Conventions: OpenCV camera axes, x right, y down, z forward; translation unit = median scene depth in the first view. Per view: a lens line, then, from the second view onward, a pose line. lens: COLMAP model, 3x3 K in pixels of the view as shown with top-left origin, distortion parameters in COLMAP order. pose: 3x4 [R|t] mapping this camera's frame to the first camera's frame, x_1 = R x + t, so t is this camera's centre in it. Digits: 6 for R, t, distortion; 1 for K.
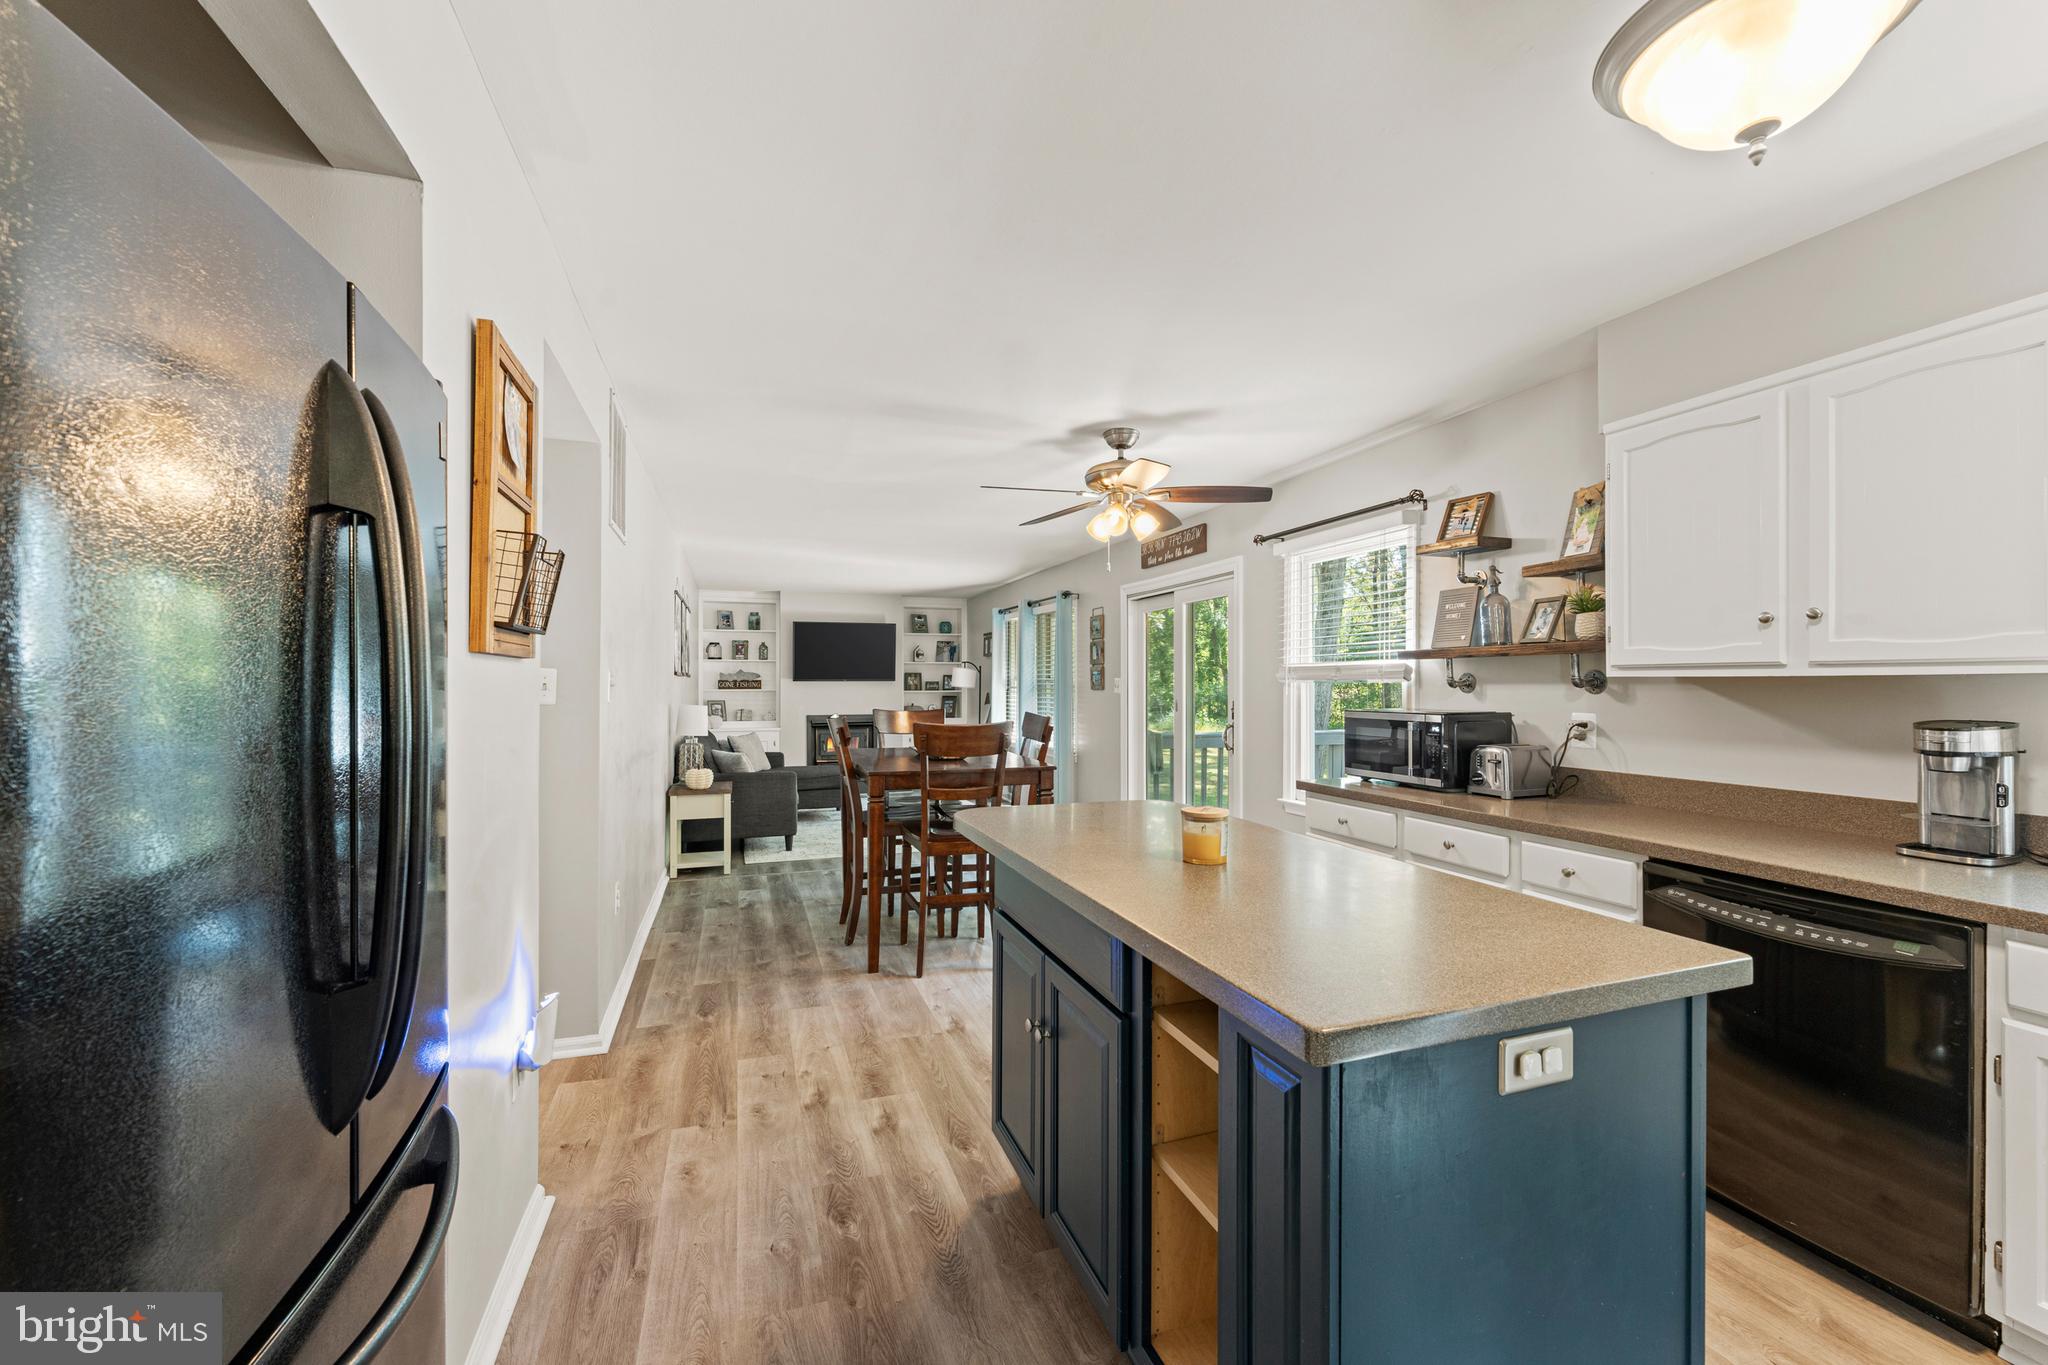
lens RADIAL K [[821.3, 0, 1031.3], [0, 821.3, 684.3], [0, 0, 1]] dist [0.006675, 0.000301]
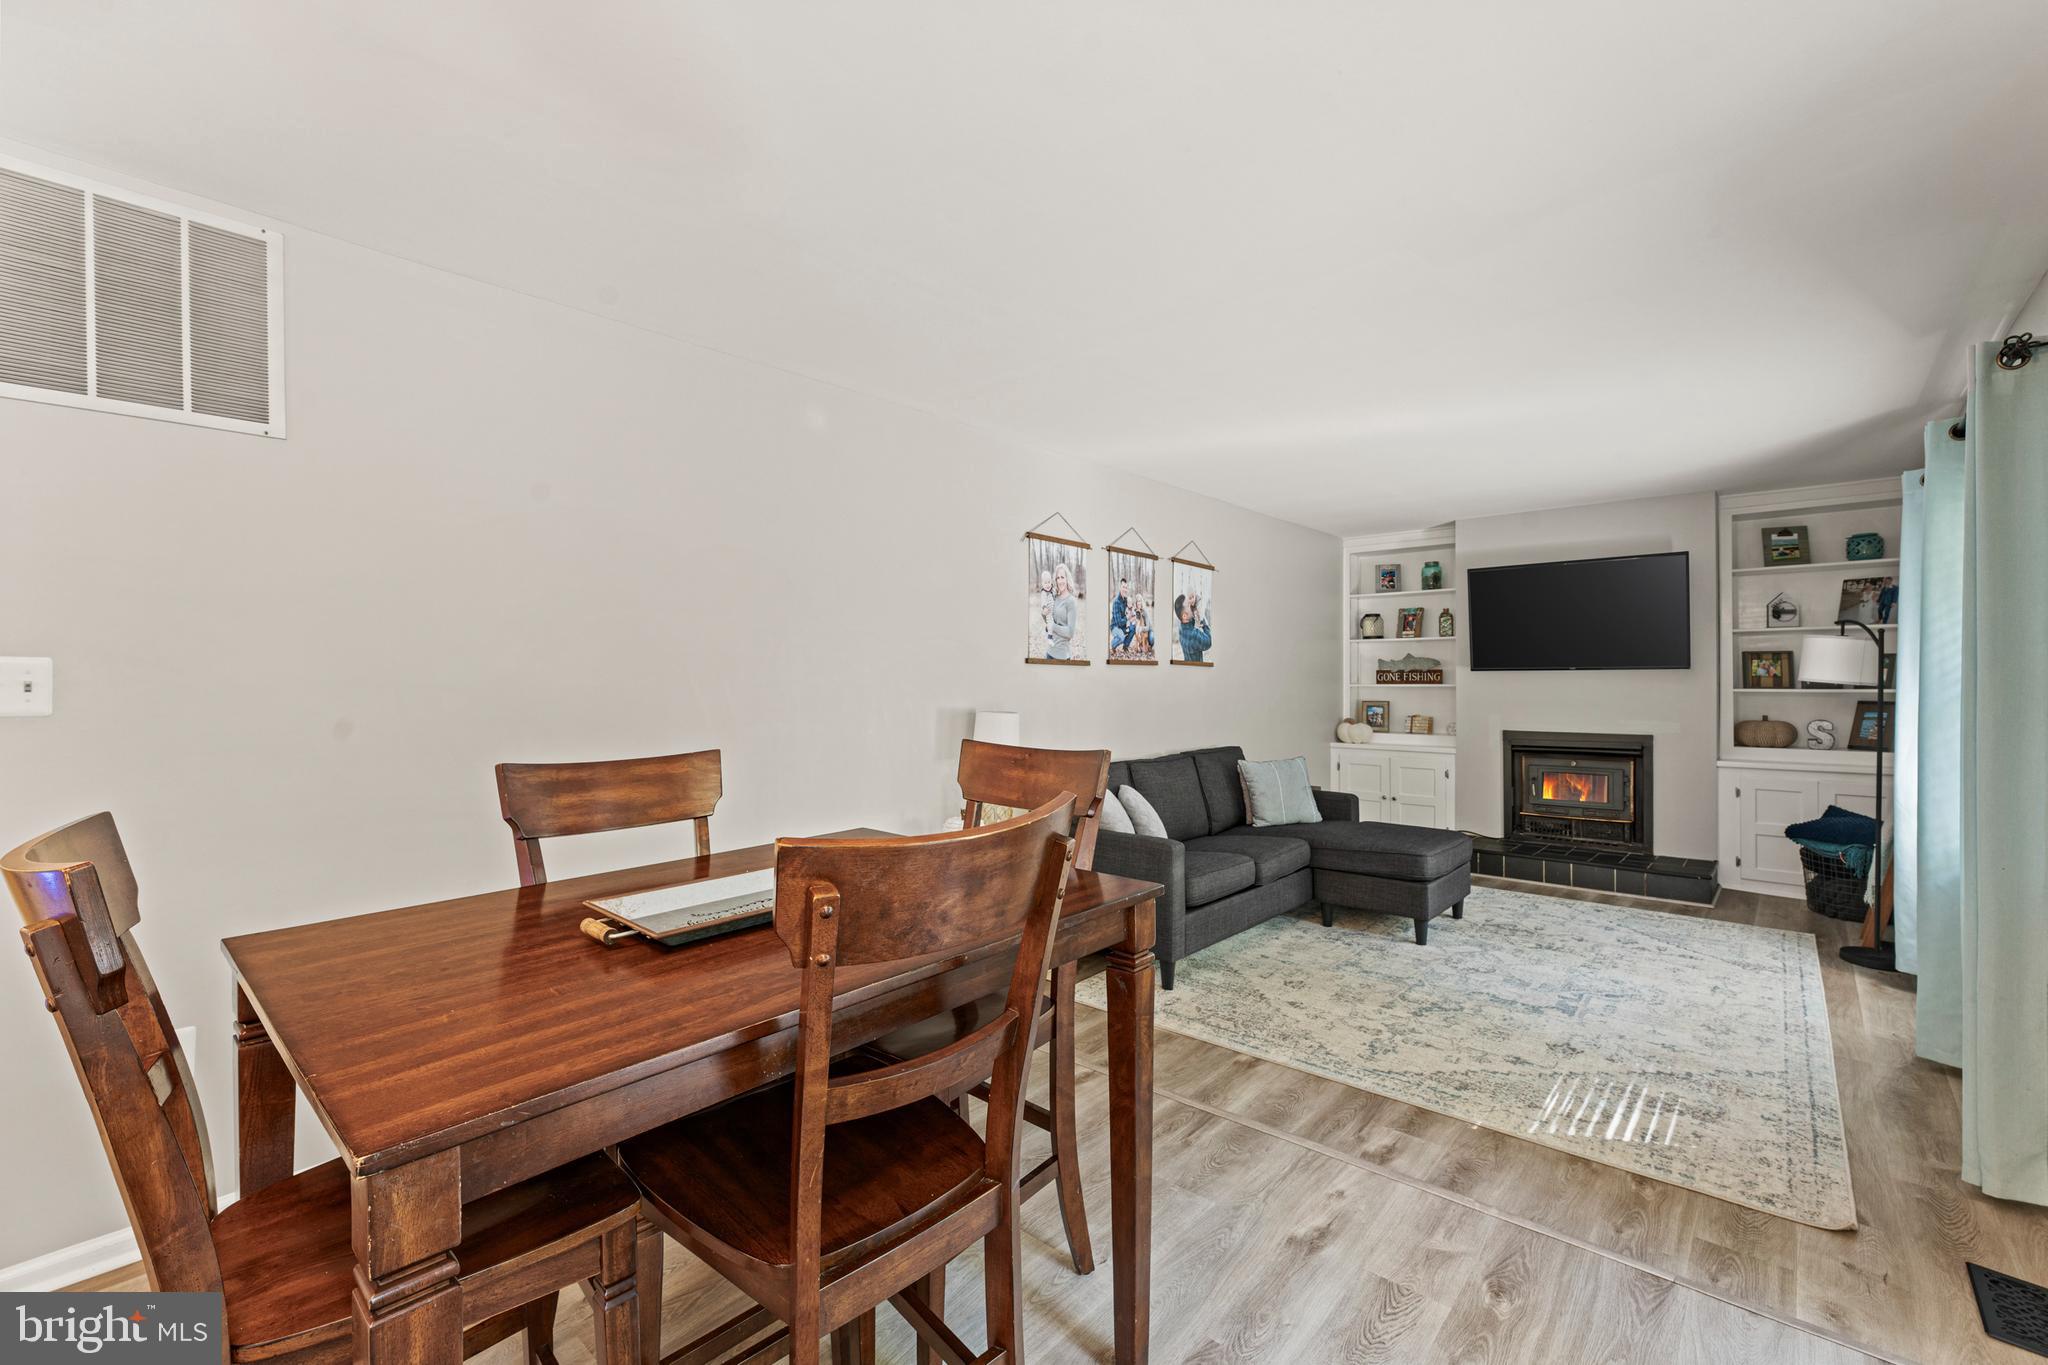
lens RADIAL K [[862.3, 0, 1019.1], [0, 862.3, 681.7], [0, 0, 1]] dist [-0.002004, -0.001349]
pose [[0.474459, 0.004129, -0.880268, 0.093373], [0.003306, 0.999974, 0.006472, -0.001311], [0.880271, -0.005981, 0.474433, 0.412794]]
